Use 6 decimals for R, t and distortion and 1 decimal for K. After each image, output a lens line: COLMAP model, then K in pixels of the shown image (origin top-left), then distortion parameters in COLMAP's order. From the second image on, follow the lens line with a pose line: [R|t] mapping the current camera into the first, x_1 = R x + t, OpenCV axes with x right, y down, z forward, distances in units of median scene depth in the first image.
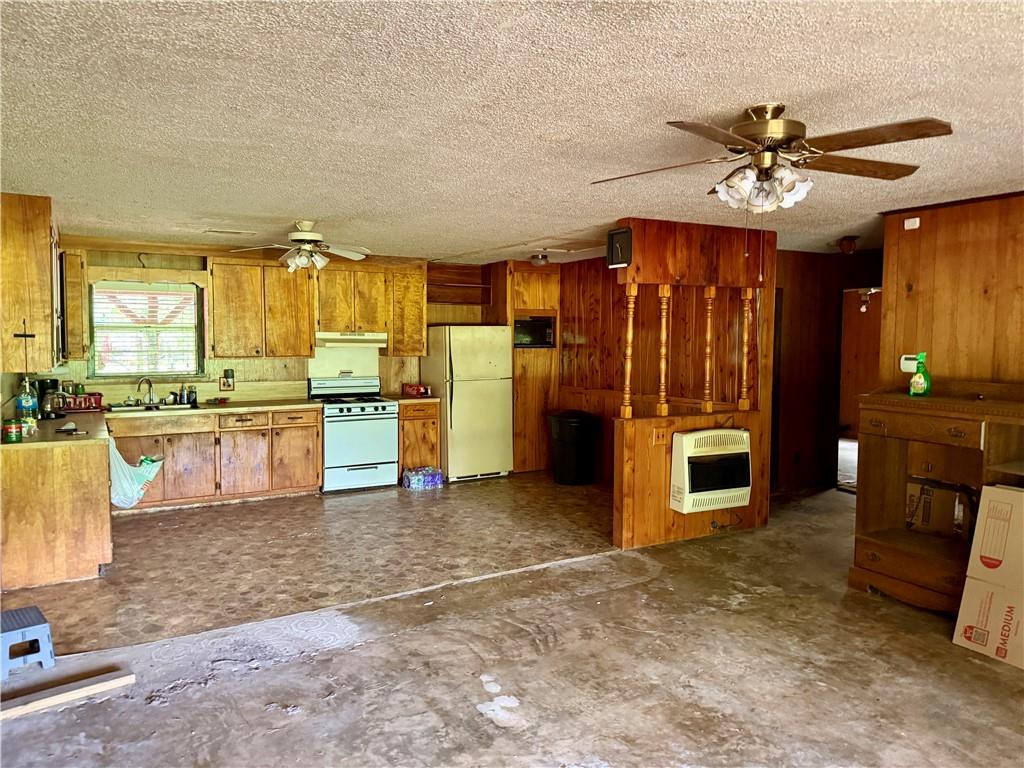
lens RADIAL K [[705.4, 0, 512.0], [0, 705.4, 384.0], [0, 0, 1]] dist [0.119020, -0.171821]
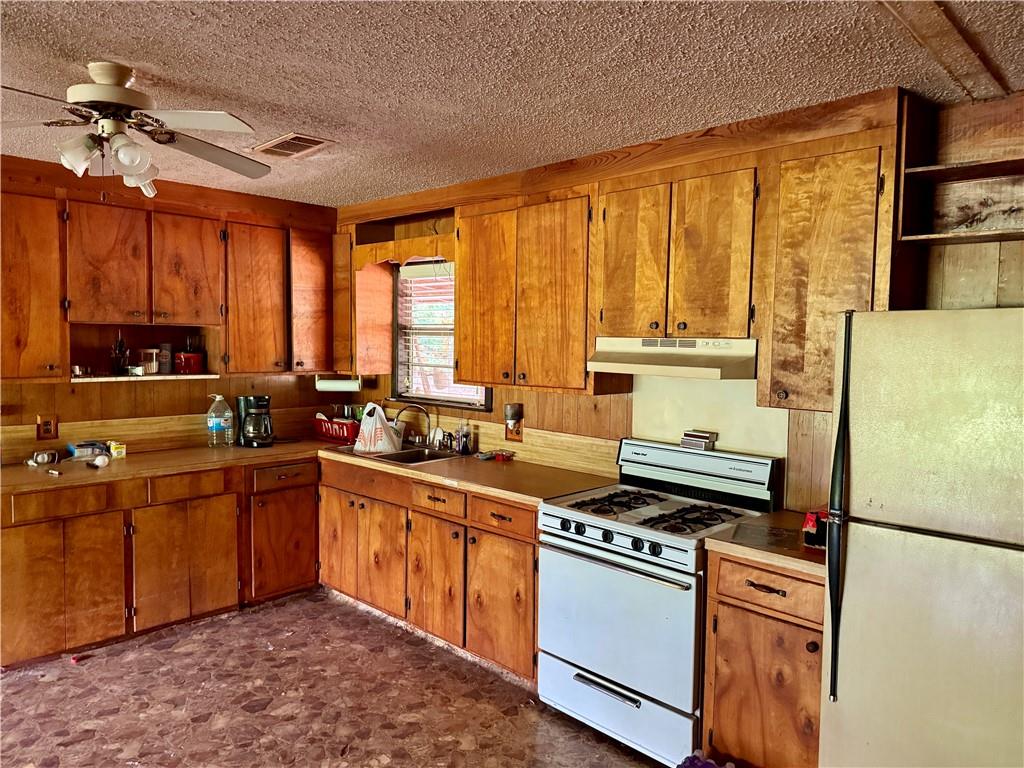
lens RADIAL K [[705.4, 0, 512.0], [0, 705.4, 384.0], [0, 0, 1]] dist [0.119020, -0.171821]
pose [[0.282801, 0.057965, -0.957426, 0.139264], [-0.082286, 0.995959, 0.035993, -0.056400], [0.955643, 0.068604, 0.286427, 0.840066]]
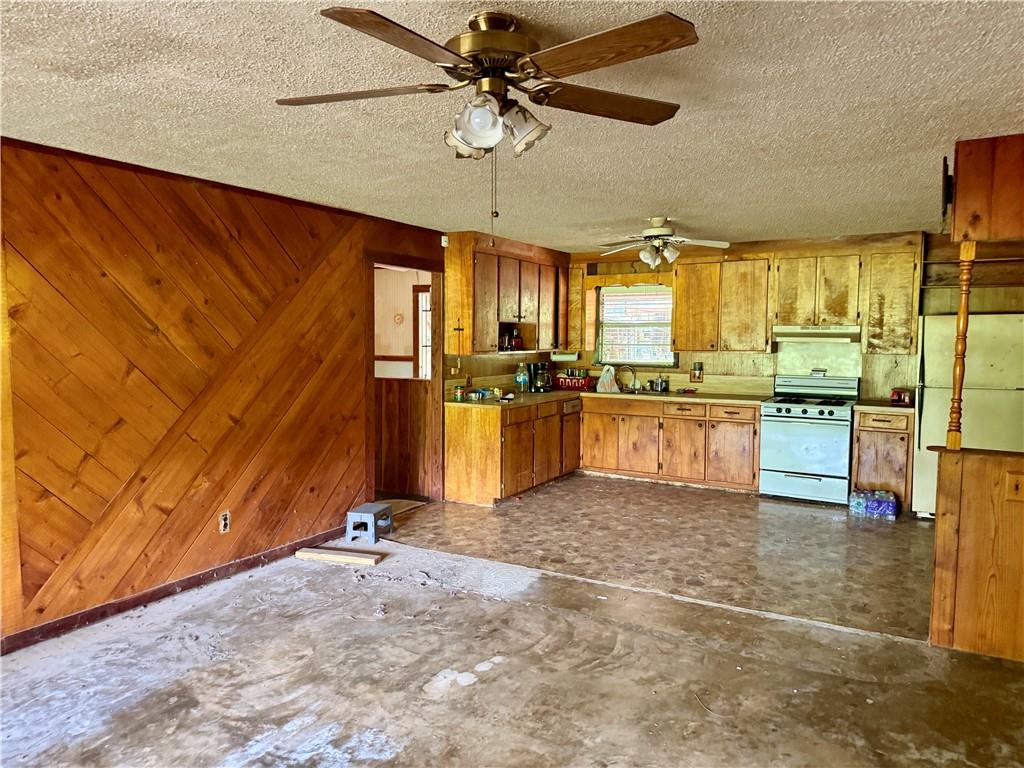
lens RADIAL K [[705.4, 0, 512.0], [0, 705.4, 384.0], [0, 0, 1]] dist [0.119020, -0.171821]
pose [[0.501467, 0.059696, -0.863115, 0.383963], [-0.060475, 0.997595, 0.033862, -0.007251], [0.863060, 0.035216, 0.503871, 0.228327]]
